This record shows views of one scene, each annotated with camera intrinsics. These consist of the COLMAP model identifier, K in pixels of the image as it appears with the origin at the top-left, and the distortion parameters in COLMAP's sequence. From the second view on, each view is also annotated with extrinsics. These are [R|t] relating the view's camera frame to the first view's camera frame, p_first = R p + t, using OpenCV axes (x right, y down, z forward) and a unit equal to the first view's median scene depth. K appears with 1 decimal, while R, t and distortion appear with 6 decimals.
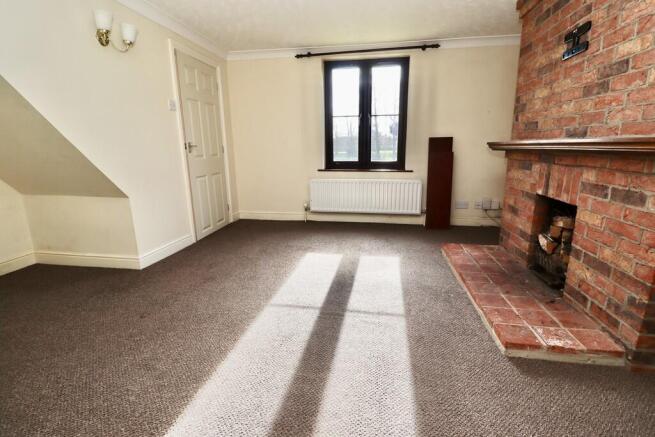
lens RADIAL K [[306.9, 0, 328.5], [0, 306.9, 220.0], [0, 0, 1]] dist [-0.008576, -0.008390]
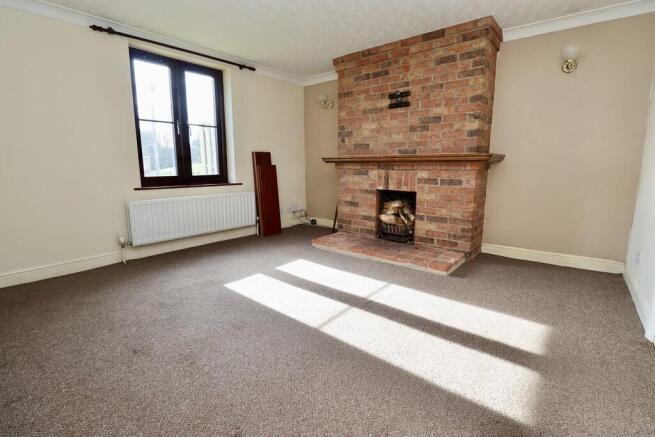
lens RADIAL K [[306.9, 0, 334.0], [0, 306.9, 219.7], [0, 0, 1]] dist [-0.008576, -0.008390]
pose [[0.478693, -0.143640, 0.866153, -0.717556], [0.198900, 0.978620, 0.052366, -0.053812], [-0.855156, 0.147211, 0.497028, 0.379422]]
